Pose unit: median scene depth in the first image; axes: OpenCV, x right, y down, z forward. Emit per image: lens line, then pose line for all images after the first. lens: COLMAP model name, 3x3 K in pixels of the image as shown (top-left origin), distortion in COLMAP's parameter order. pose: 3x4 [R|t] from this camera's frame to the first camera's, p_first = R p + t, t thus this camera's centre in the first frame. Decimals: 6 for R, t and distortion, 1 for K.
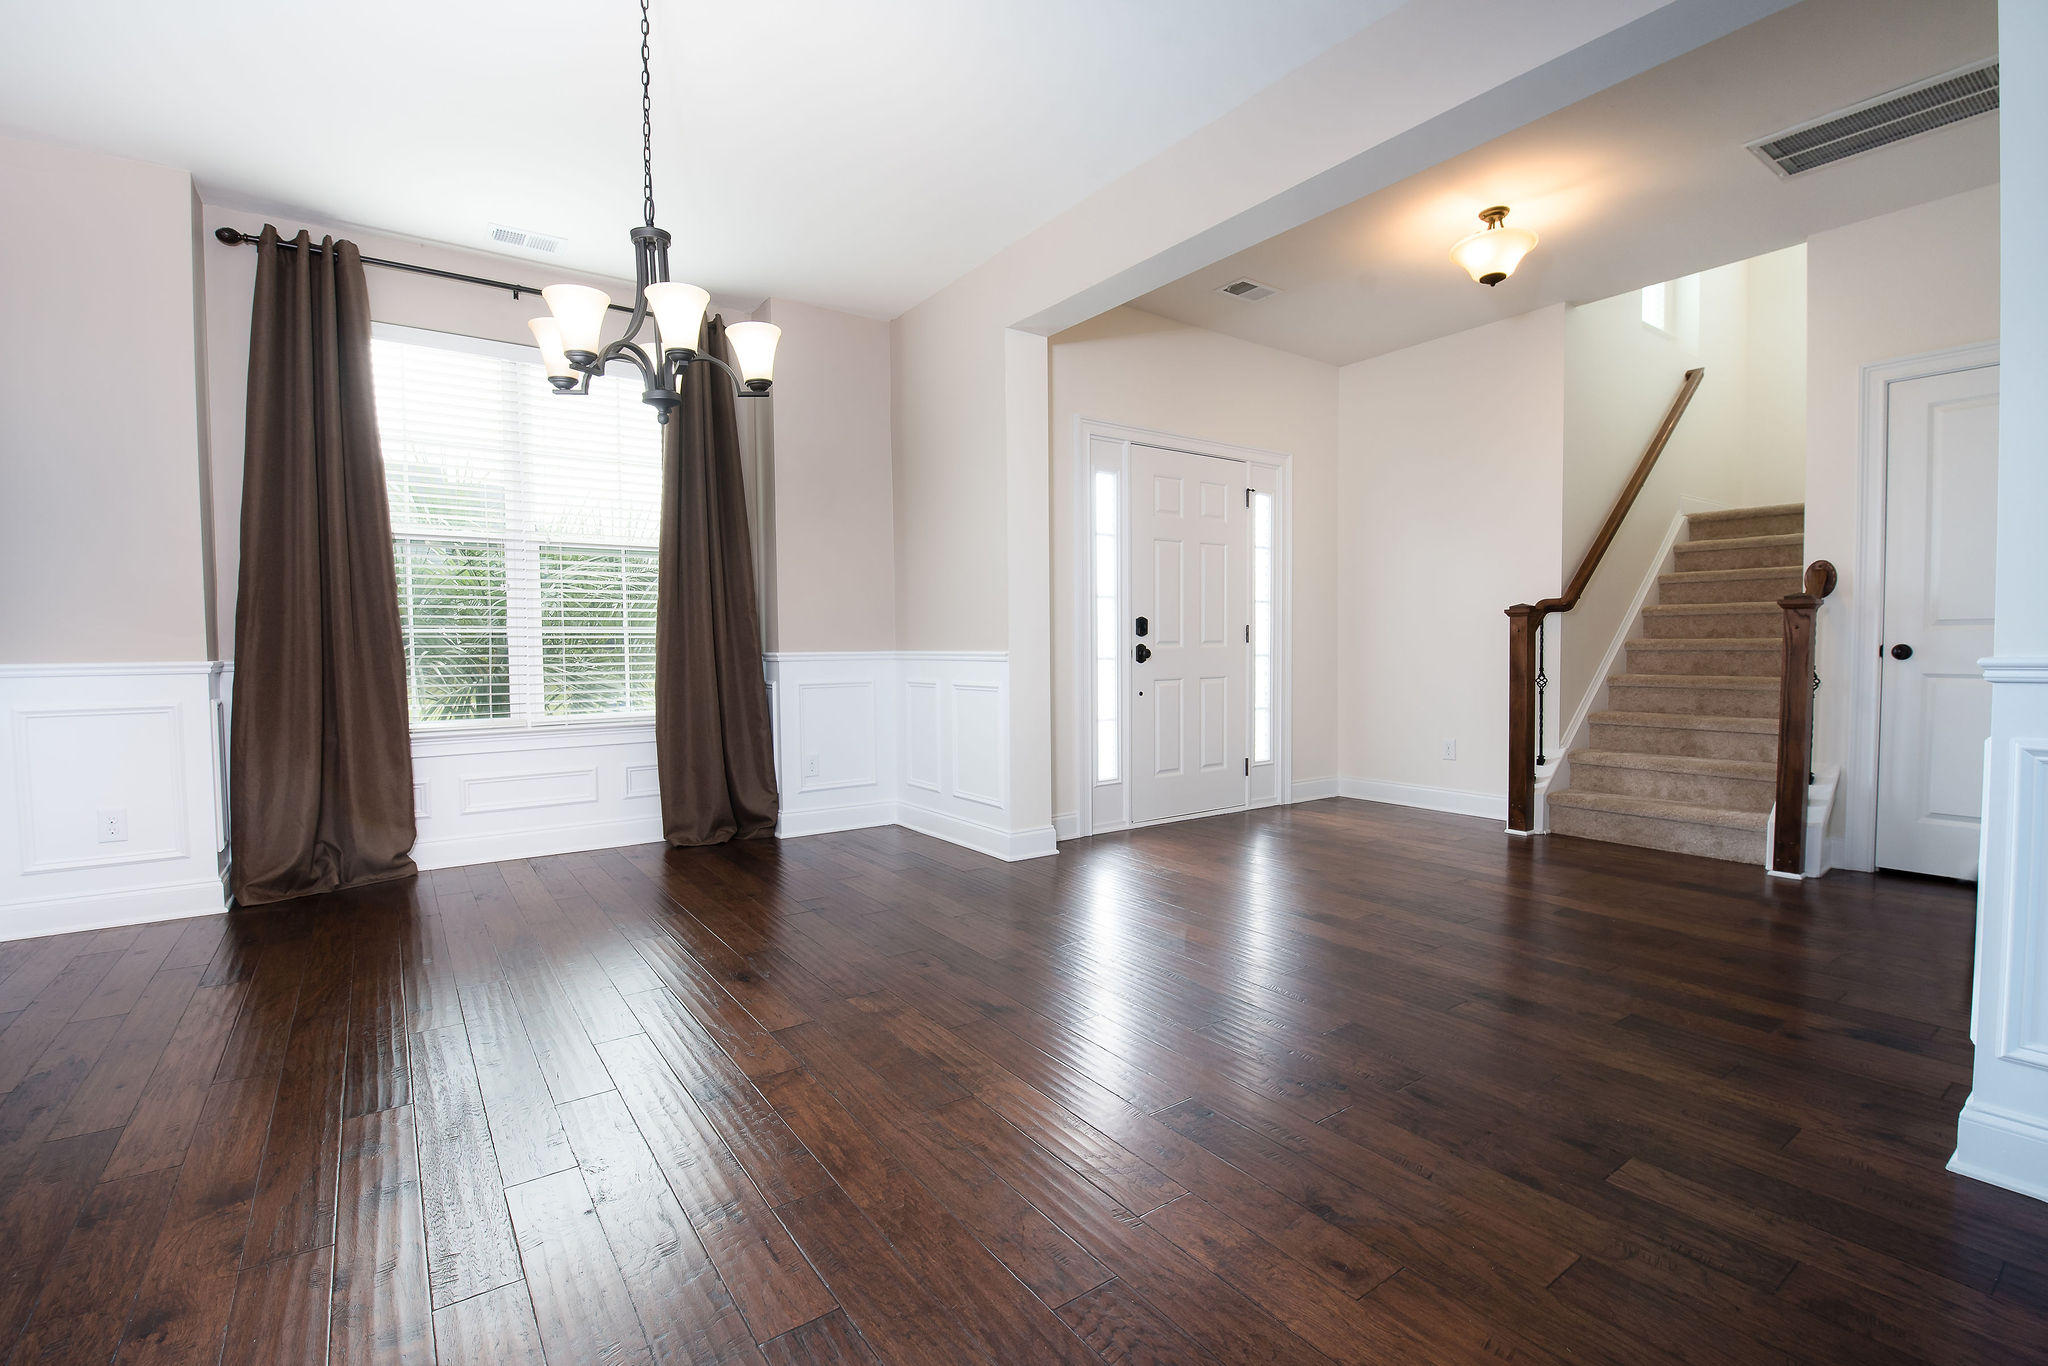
lens RADIAL K [[888.1, 0, 1034.1], [0, 888.1, 683.0], [0, 0, 1]] dist [-0.012915, -0.005830]
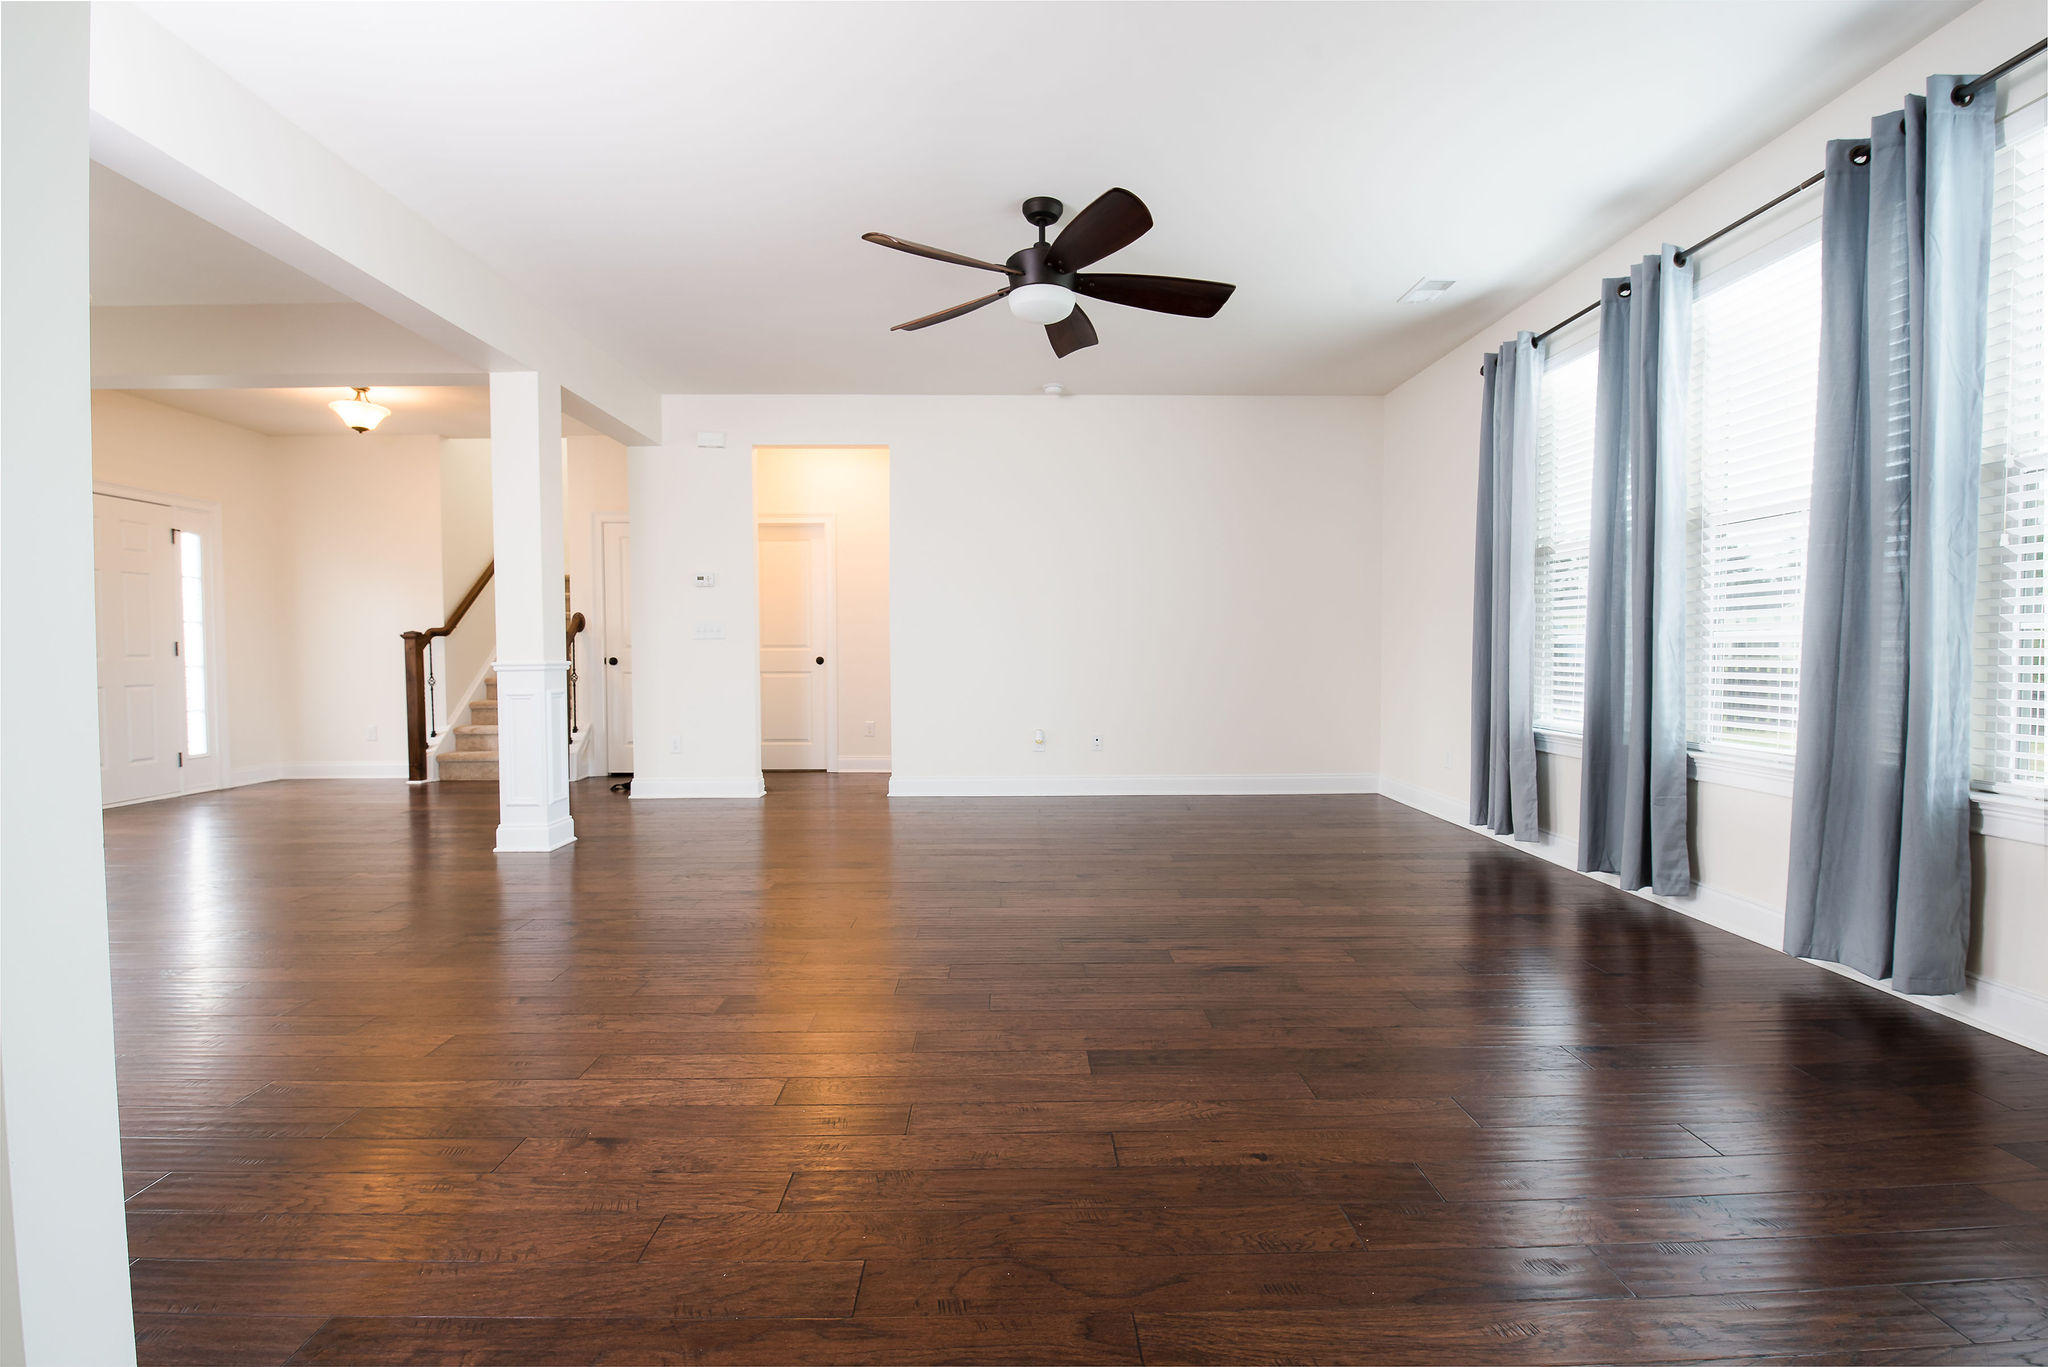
lens RADIAL K [[888.1, 0, 1027.8], [0, 888.1, 687.0], [0, 0, 1]] dist [-0.012915, -0.005830]
pose [[0.564359, -0.028848, 0.825025, -0.097634], [0.032244, 0.999397, 0.012889, 0.020614], [-0.824900, 0.019328, 0.564949, -0.707098]]
